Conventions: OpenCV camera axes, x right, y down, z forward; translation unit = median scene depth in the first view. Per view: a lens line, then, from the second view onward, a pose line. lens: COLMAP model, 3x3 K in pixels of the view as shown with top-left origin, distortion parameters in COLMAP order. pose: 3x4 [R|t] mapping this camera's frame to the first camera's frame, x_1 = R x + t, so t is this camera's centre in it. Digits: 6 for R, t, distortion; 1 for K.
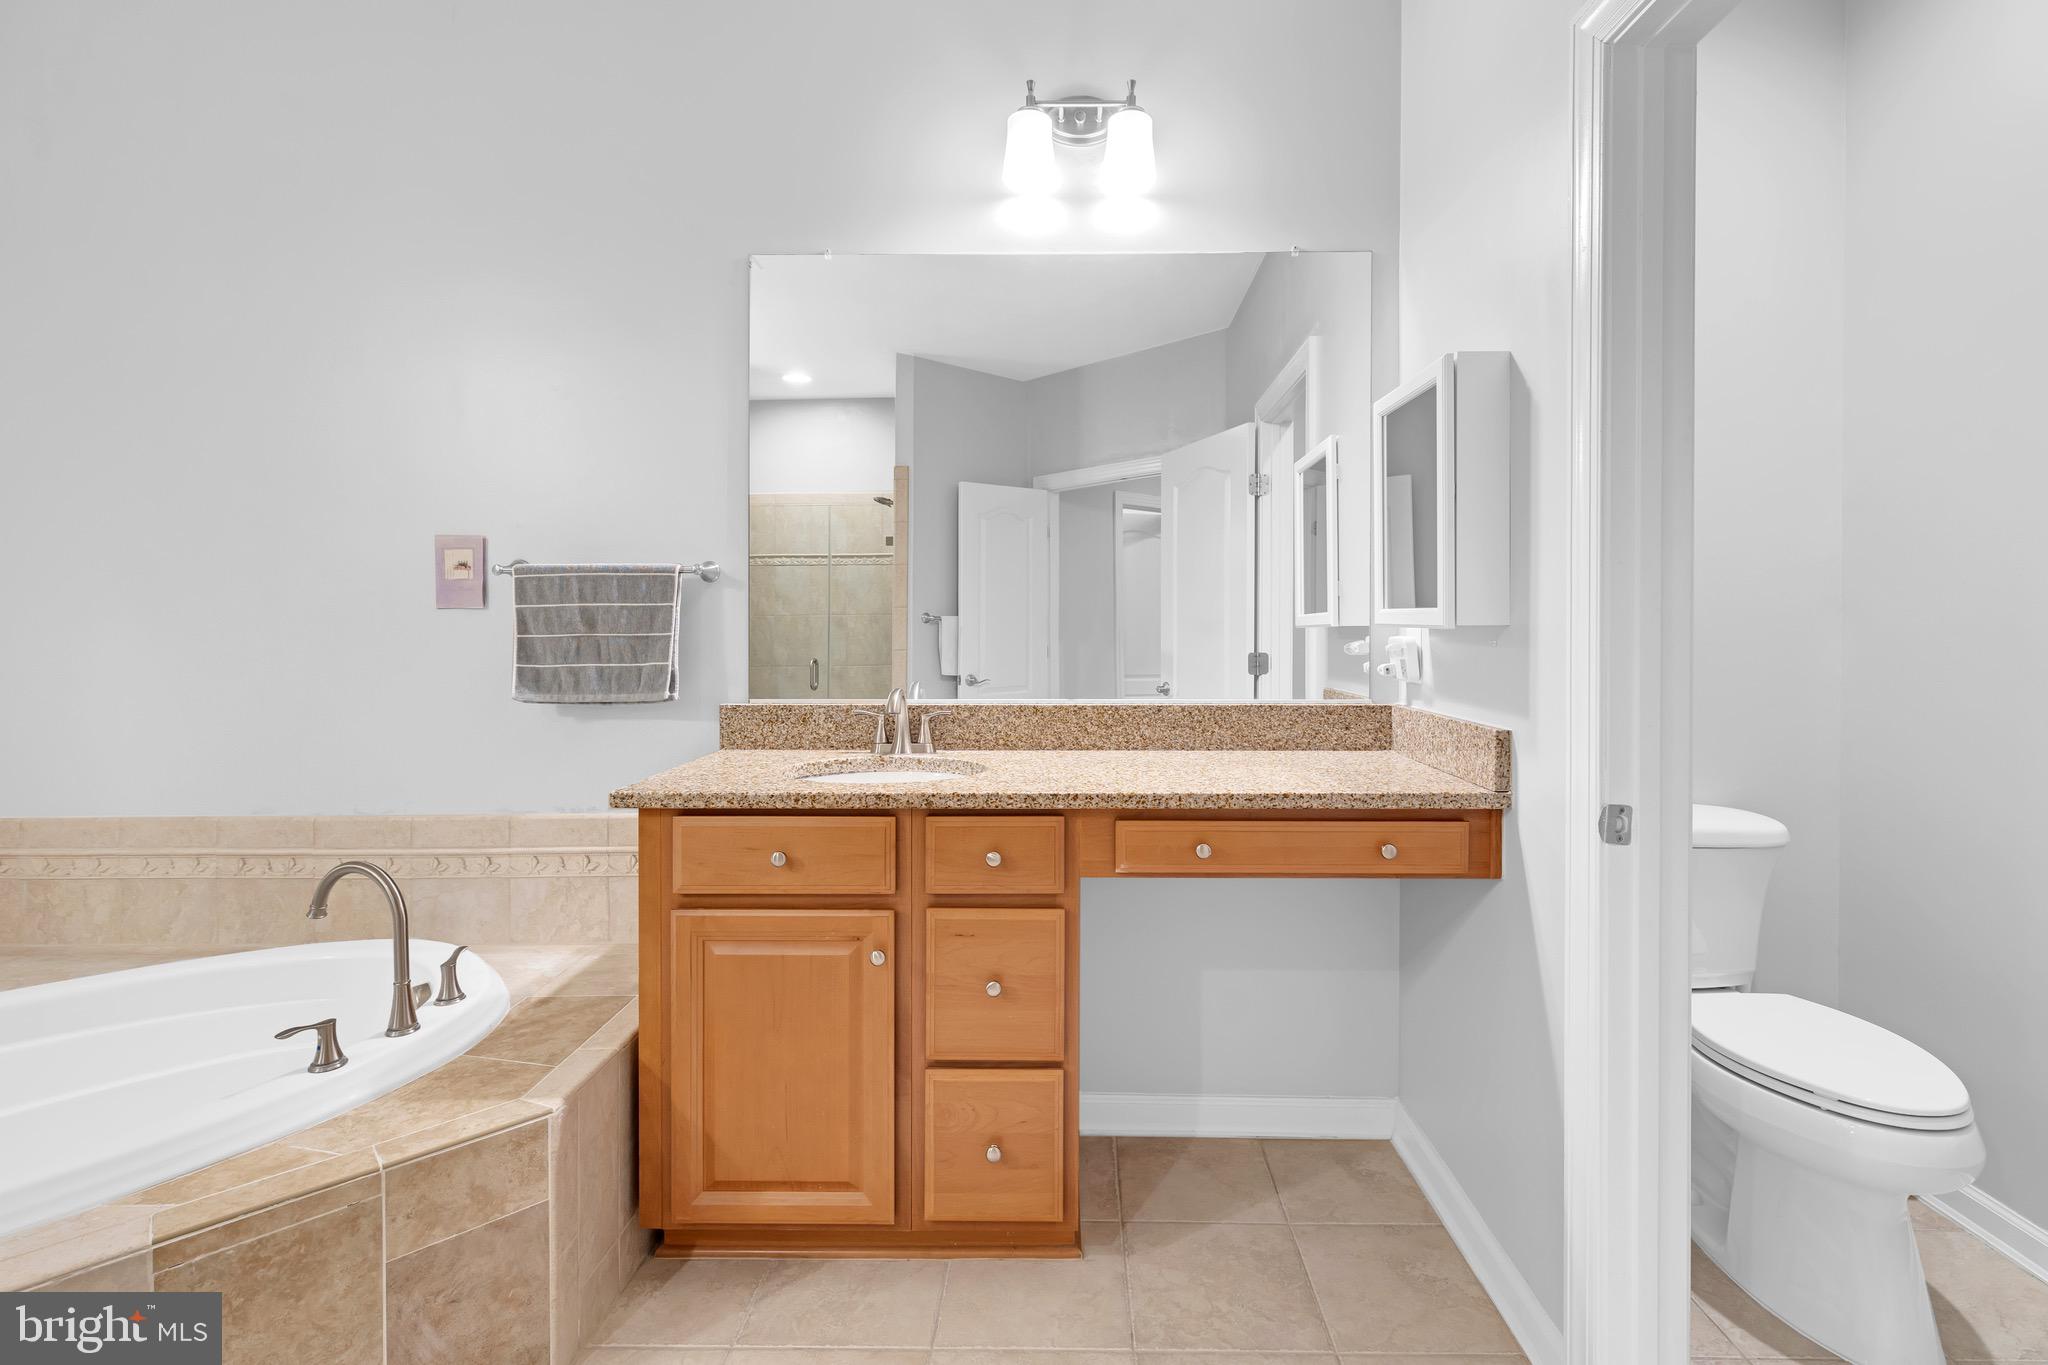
lens RADIAL K [[952.6, 0, 1055.8], [0, 952.6, 632.2], [0, 0, 1]] dist [0.004679, -0.000003]
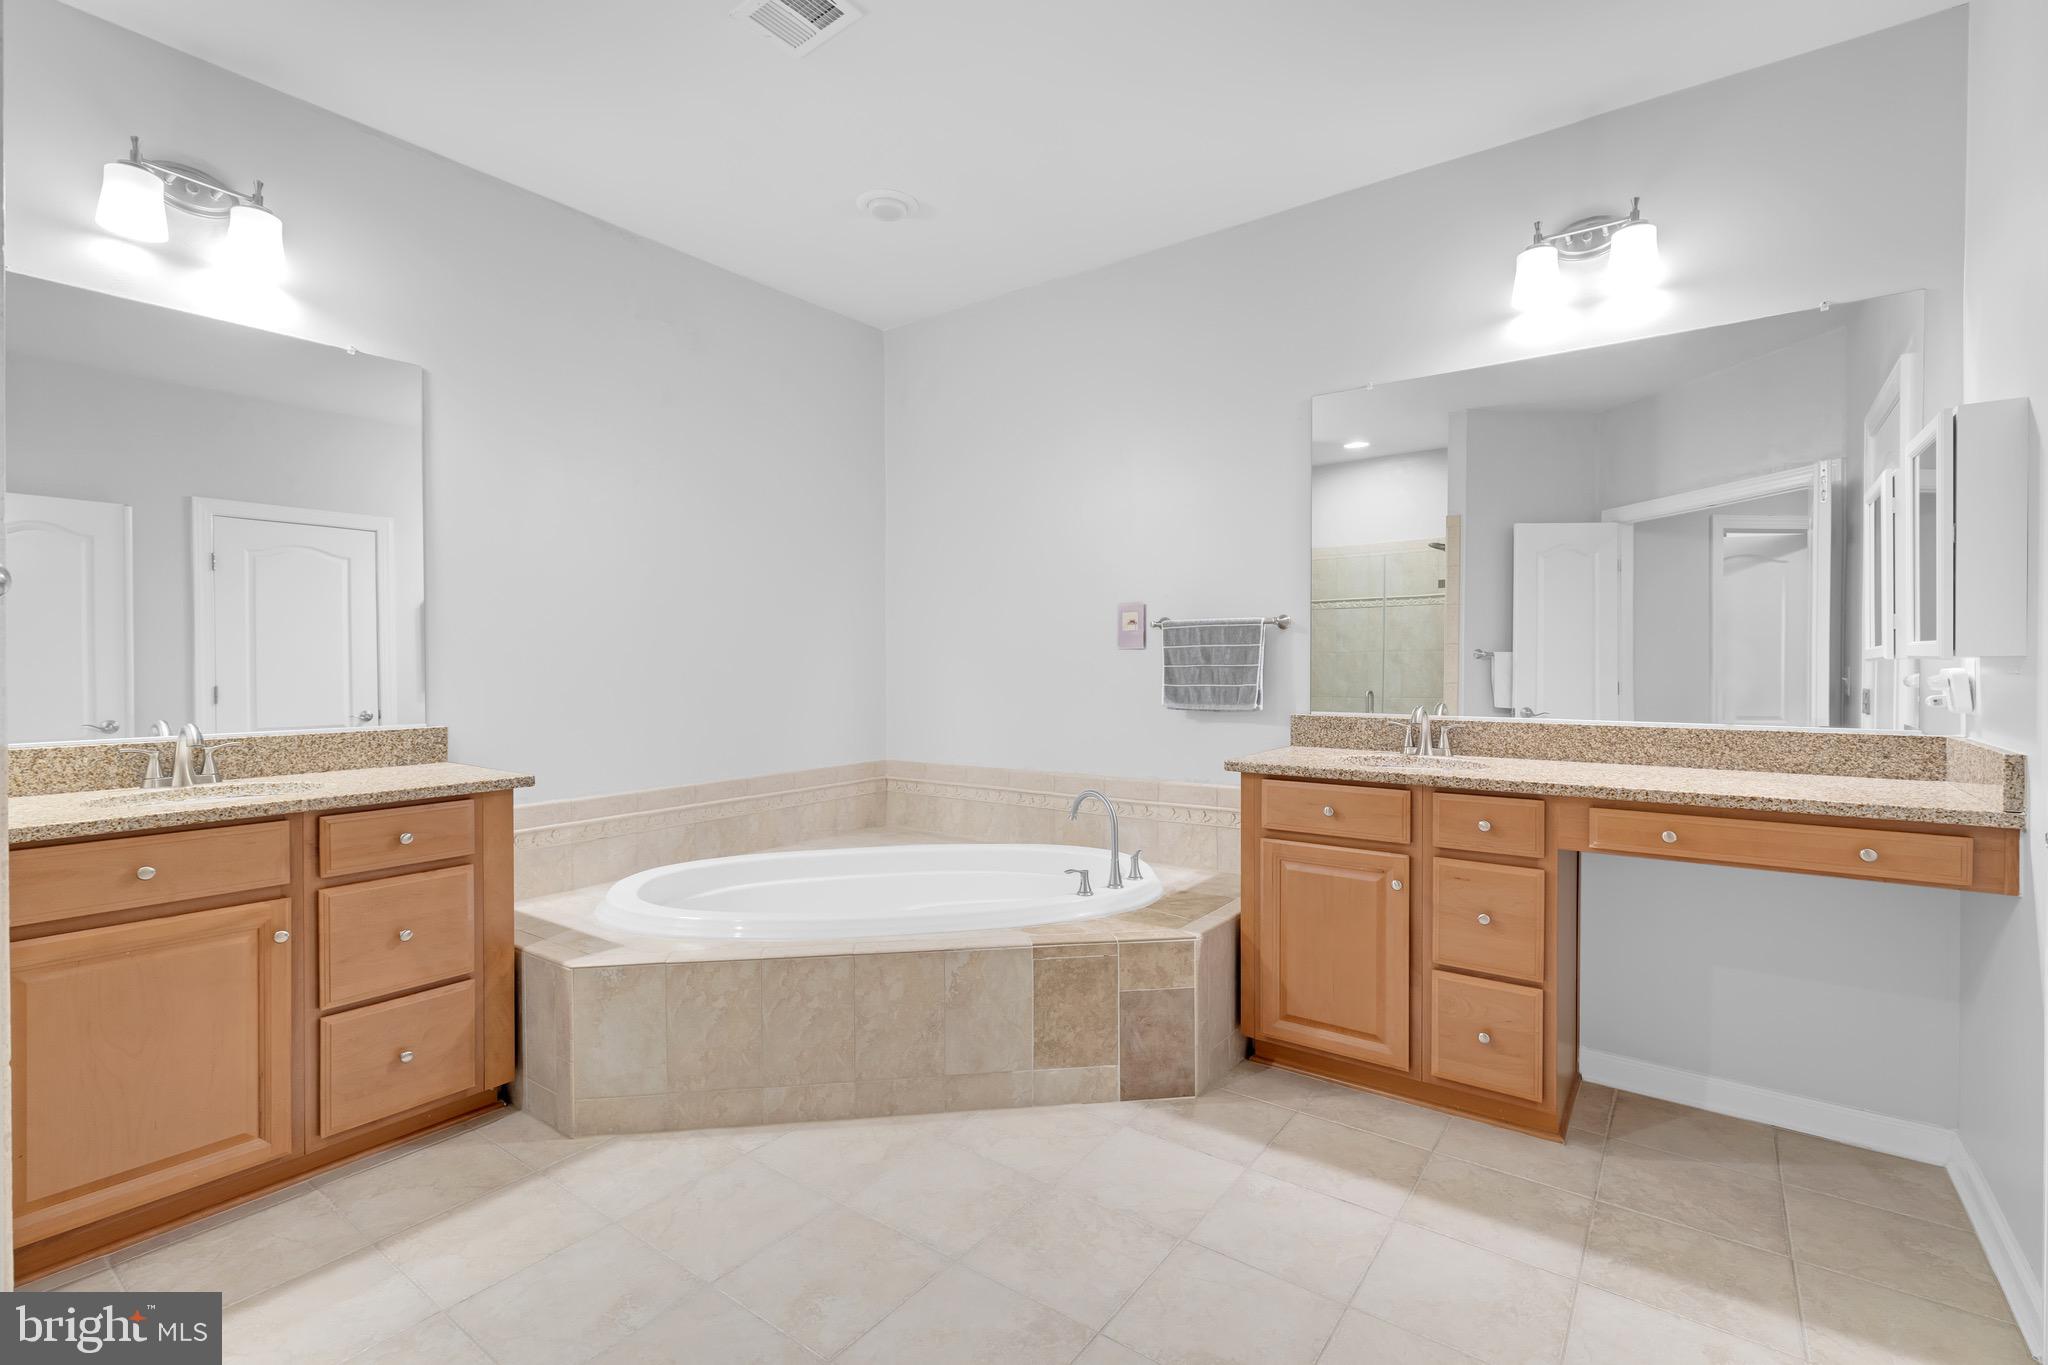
lens RADIAL K [[933.9, 0, 1016.8], [0, 933.9, 668.1], [0, 0, 1]] dist [0.003476, 0.000377]
pose [[0.813357, 0.003191, -0.581756, 0.135648], [-0.003967, 0.999992, -0.000061, 0.008056], [0.581751, 0.002357, 0.813363, -0.398637]]
